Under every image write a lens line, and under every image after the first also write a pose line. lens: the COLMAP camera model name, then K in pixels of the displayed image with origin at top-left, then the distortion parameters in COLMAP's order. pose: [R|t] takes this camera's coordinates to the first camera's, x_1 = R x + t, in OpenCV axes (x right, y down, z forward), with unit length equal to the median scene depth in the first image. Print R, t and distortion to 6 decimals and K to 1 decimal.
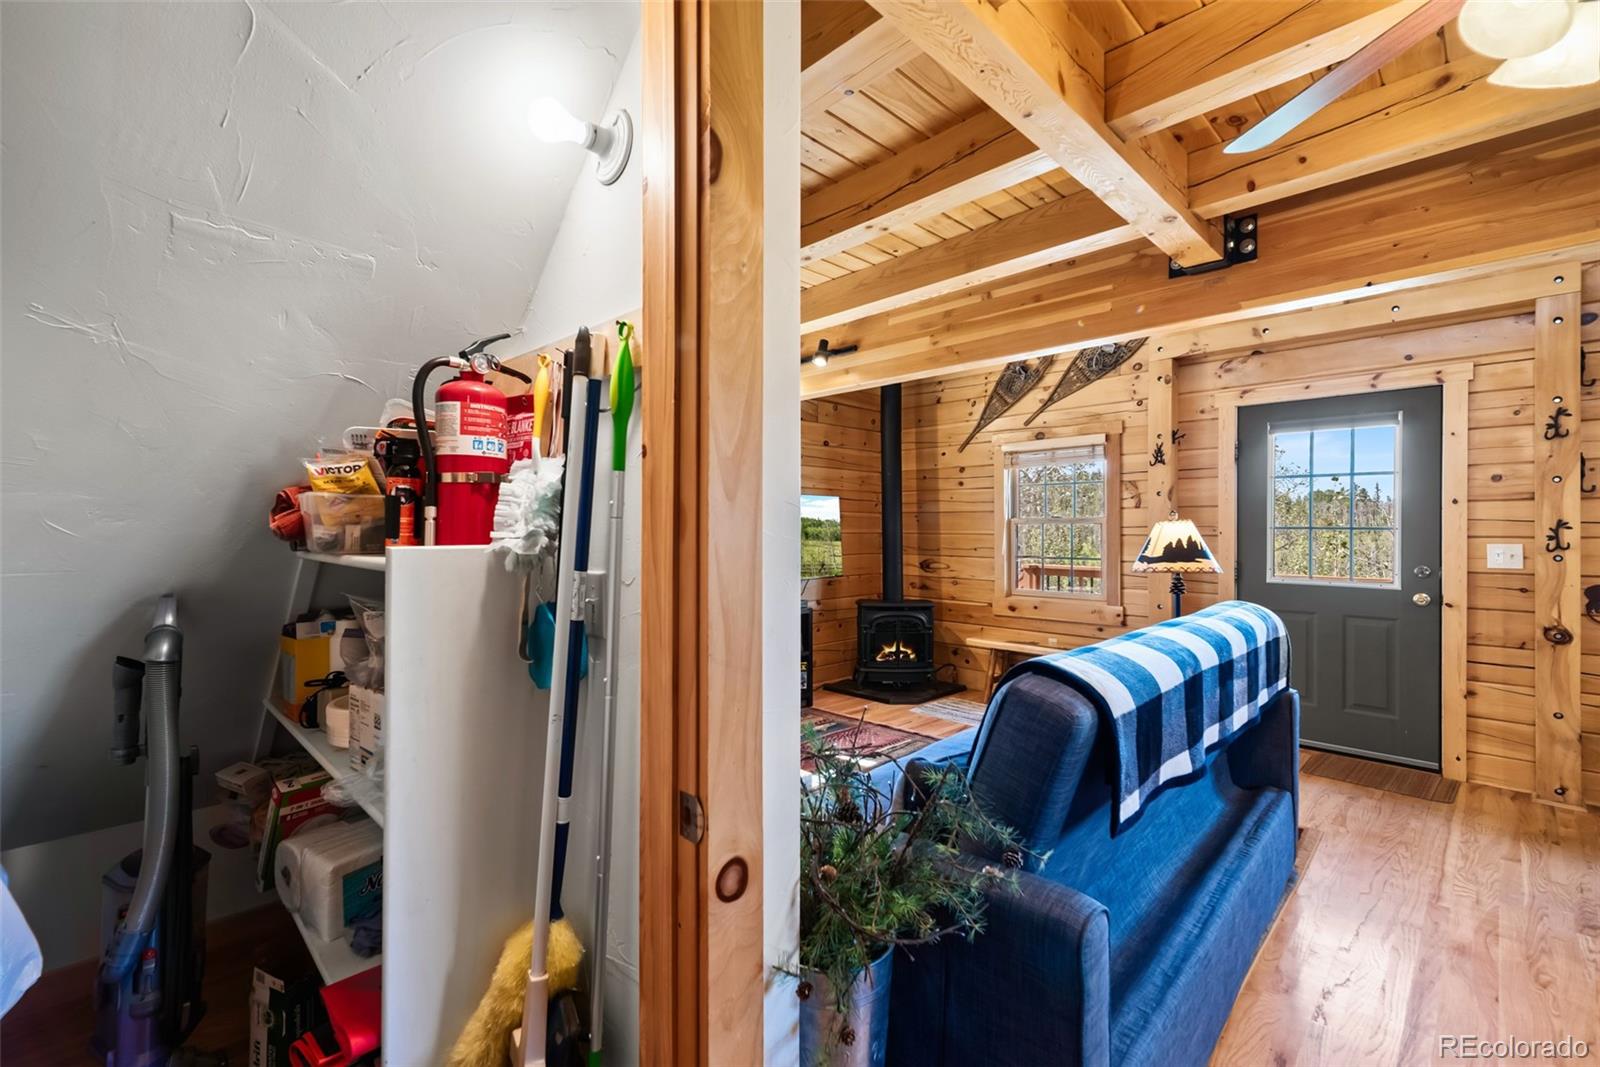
lens RADIAL K [[692.6, 0, 799.6], [0, 692.6, 528.0], [0, 0, 1]] dist [0.013141, -0.000184]
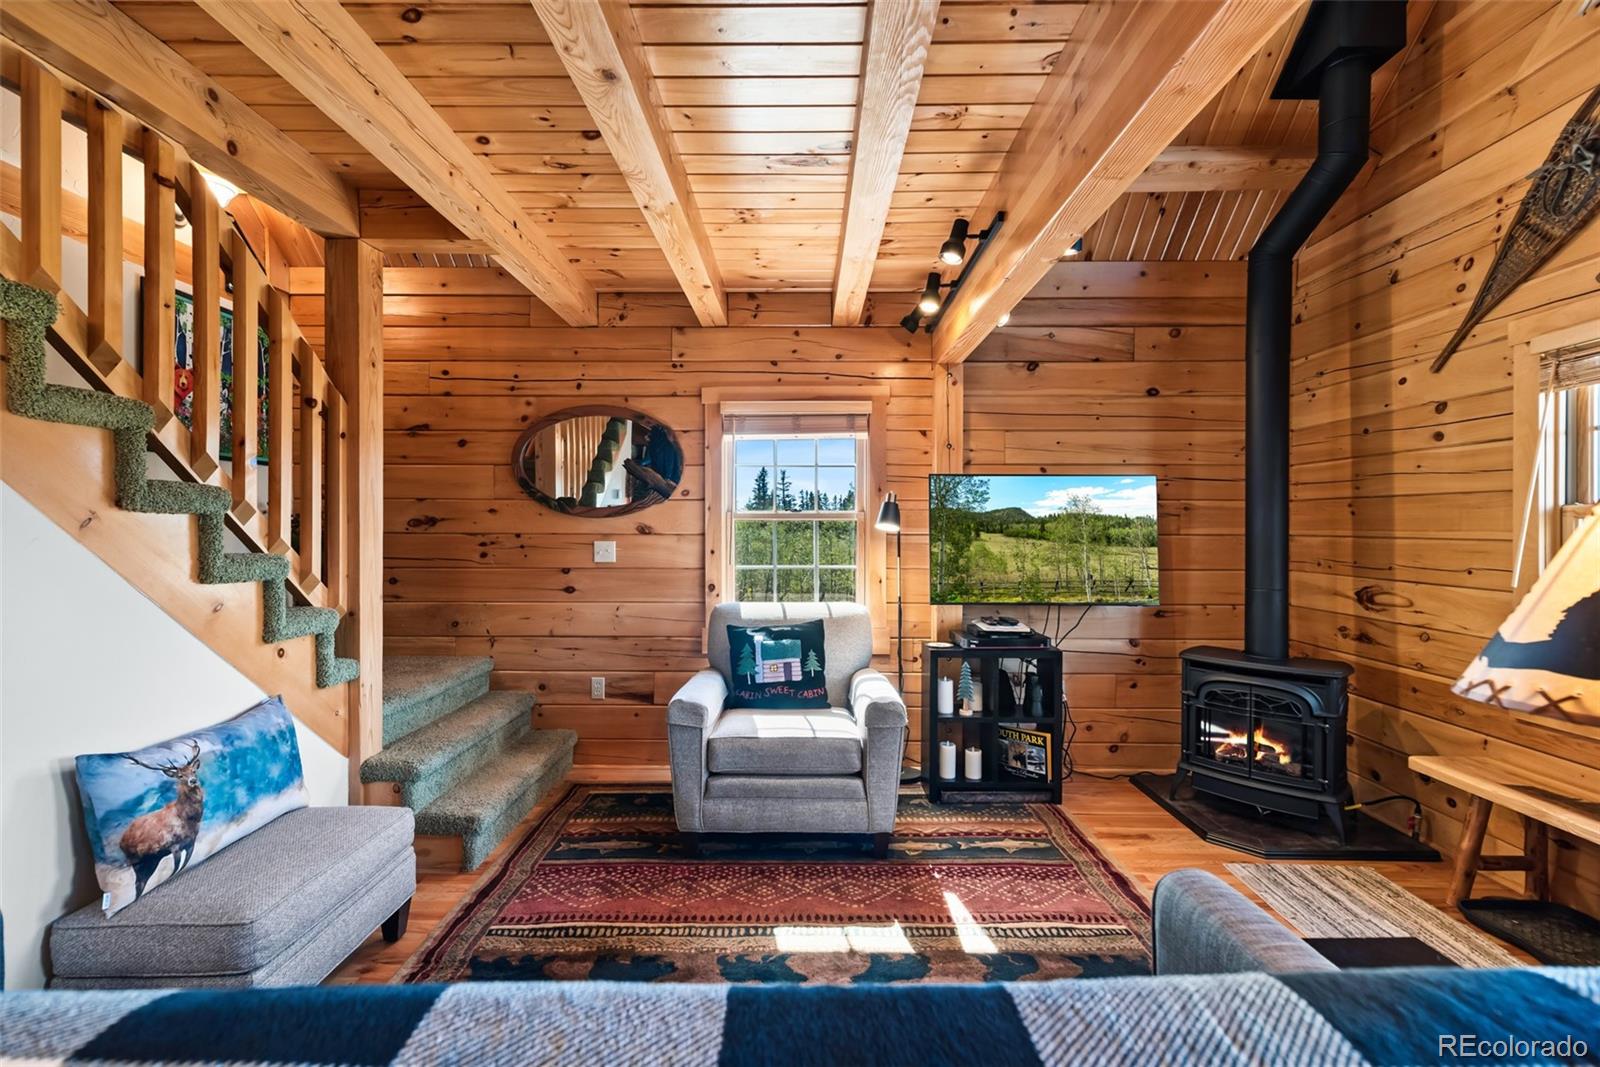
lens RADIAL K [[691.6, 0, 798.7], [0, 691.6, 526.2], [0, 0, 1]] dist [0.007384, 0.000463]
pose [[0.703440, 0.003254, -0.710747, 0.396546], [-0.001619, 0.999994, 0.002977, -0.001857], [0.710753, -0.000944, 0.703441, 0.501241]]
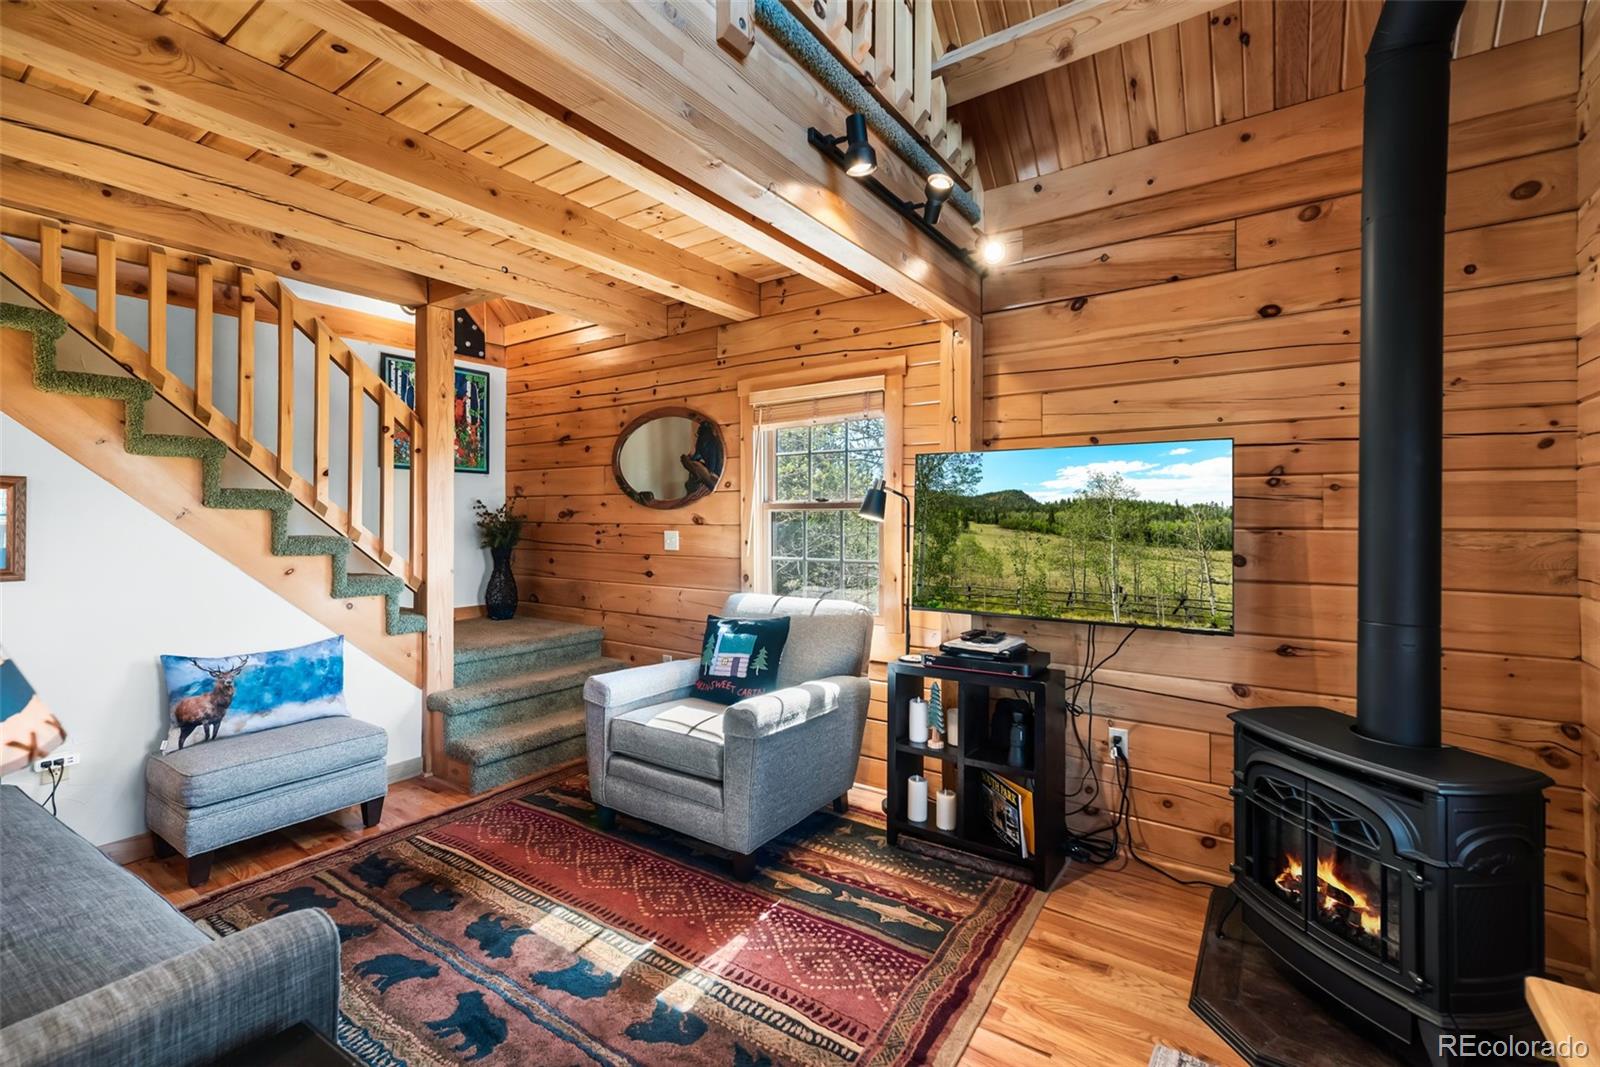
lens RADIAL K [[701.3, 0, 803.1], [0, 701.3, 508.0], [0, 0, 1]] dist [0.008785, -0.000045]
pose [[0.181150, -0.011435, -0.983389, 0.617121], [0.002219, 0.999935, -0.011218, -0.000106], [0.983453, -0.000149, 0.181163, 1.008469]]
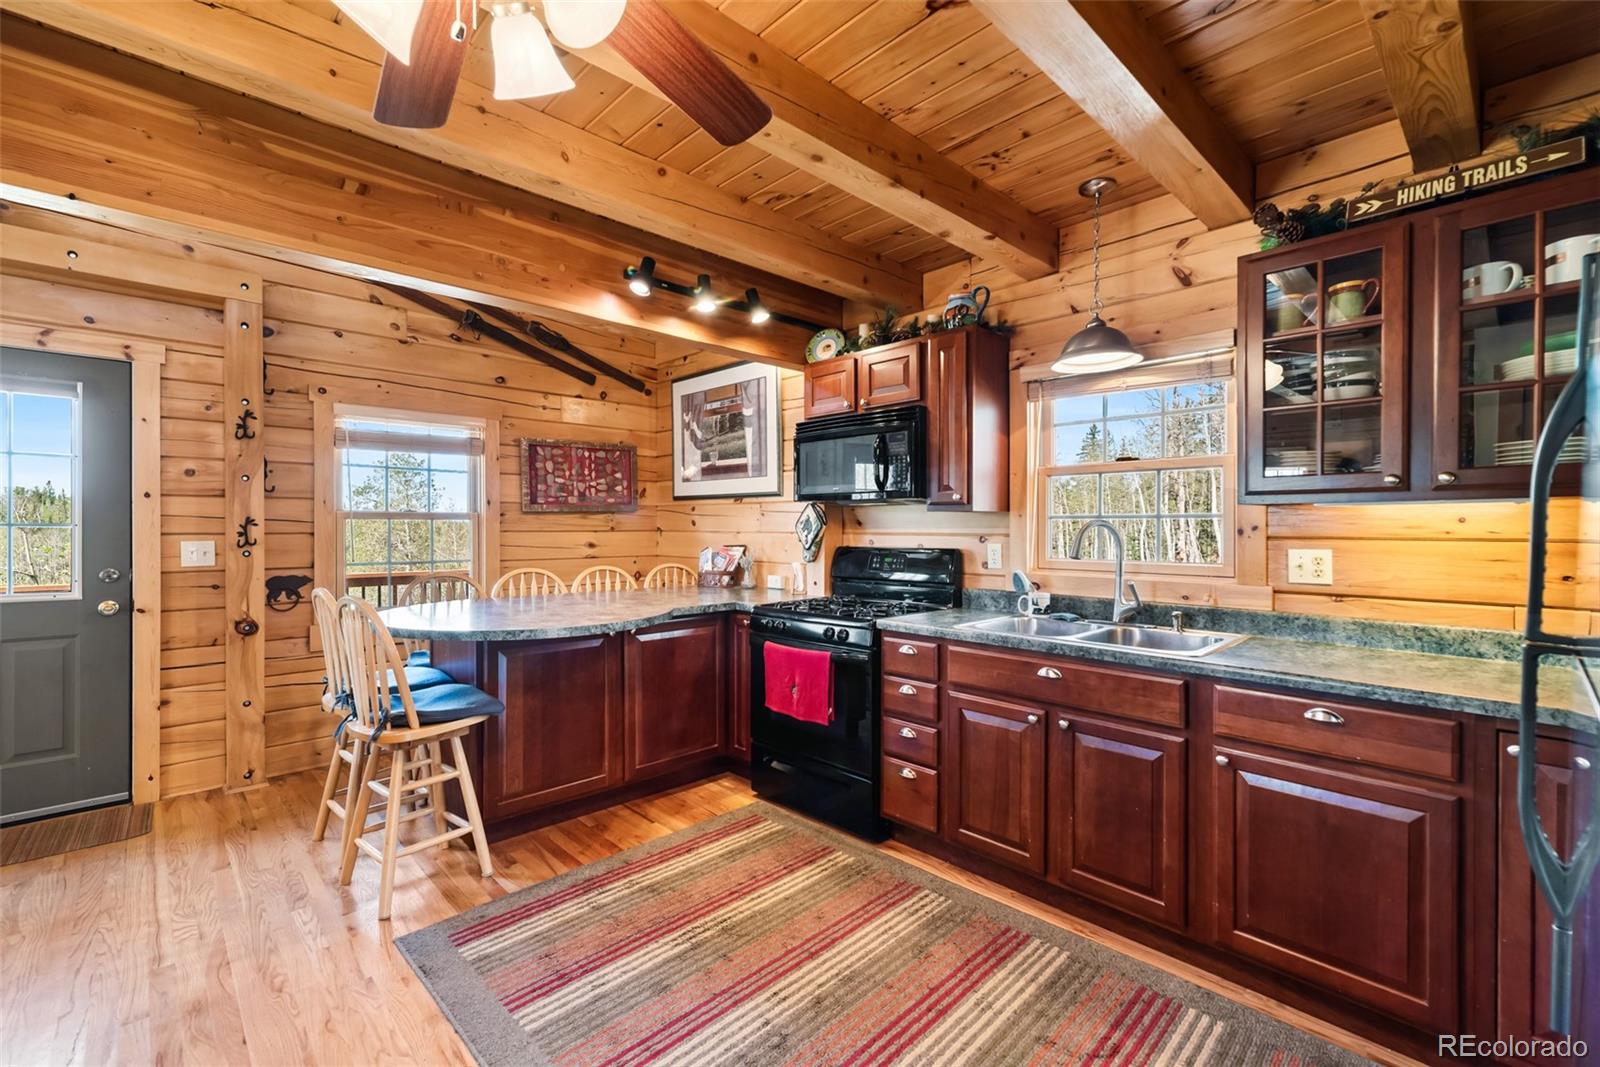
lens RADIAL K [[688.8, 0, 799.5], [0, 688.8, 532.0], [0, 0, 1]] dist [0.008042, 0.000474]
pose [[0.019879, -0.008478, 0.999766, 0.055073], [-0.002214, 0.999961, 0.008524, 0.000172], [-0.999800, -0.002383, 0.019860, 0.134481]]
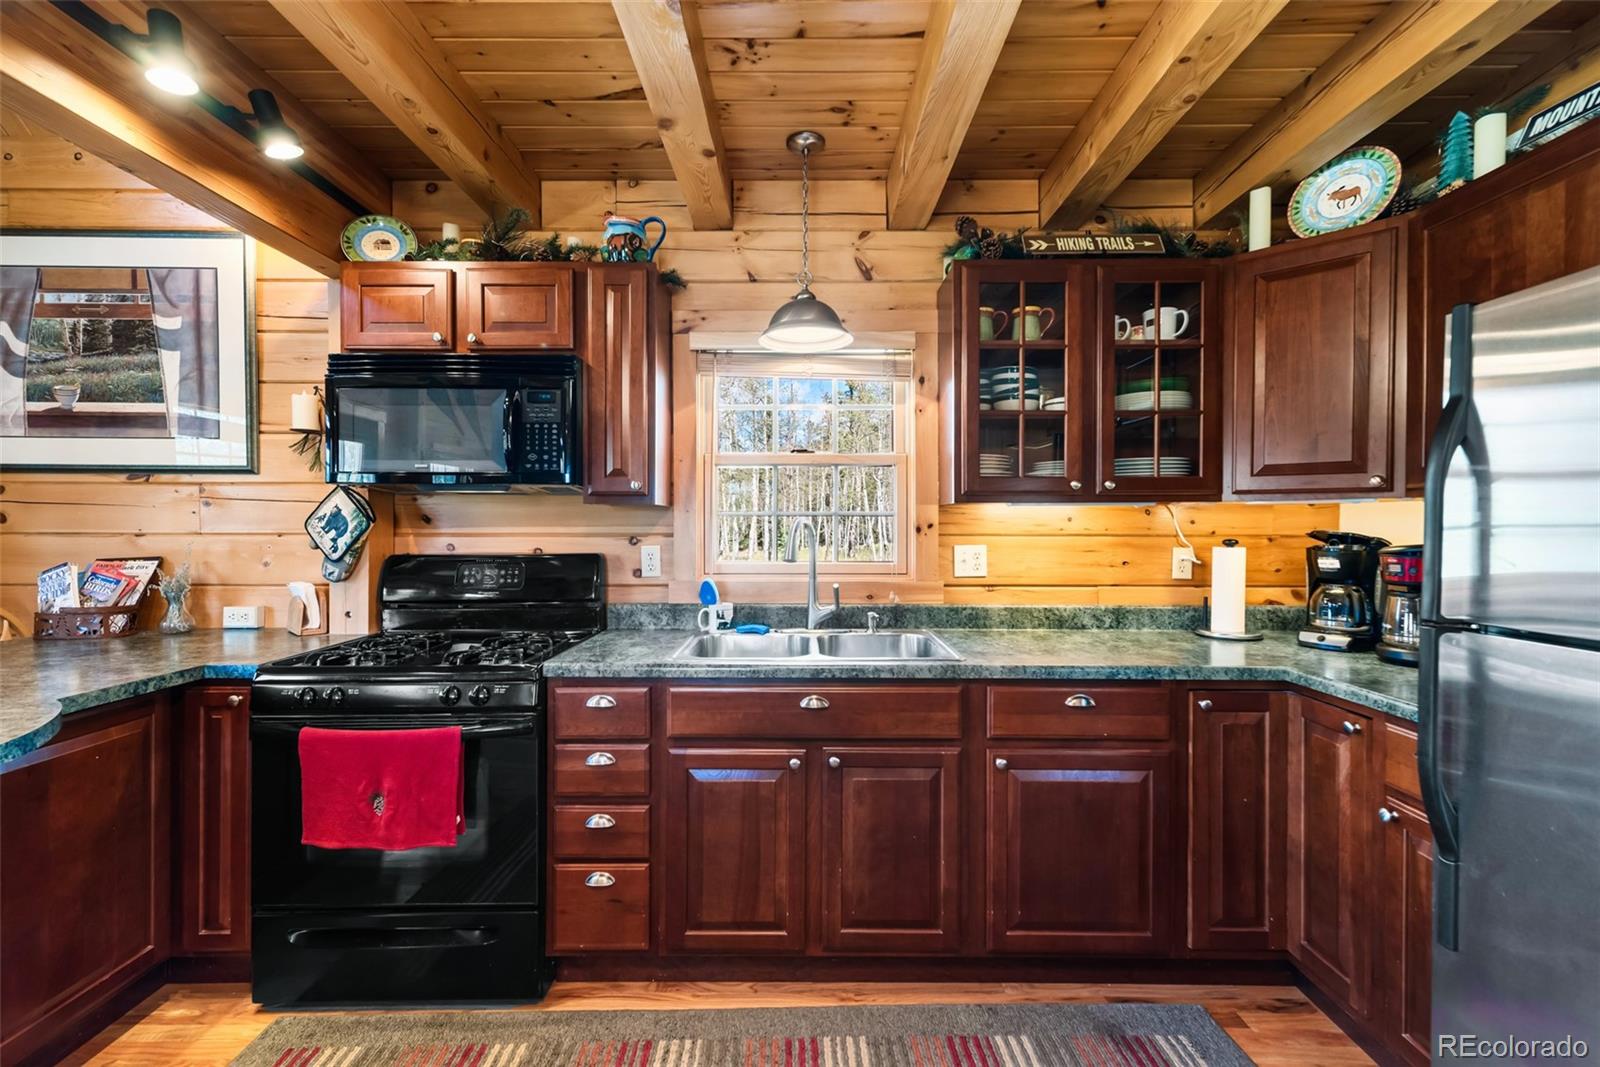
lens RADIAL K [[691.6, 0, 798.7], [0, 691.6, 526.2], [0, 0, 1]] dist [0.007384, 0.000463]
pose [[-0.706062, -0.003391, 0.708142, 0.311807], [-0.002092, 0.999994, 0.002703, -0.000367], [-0.708147, 0.000426, -0.706065, 0.285240]]
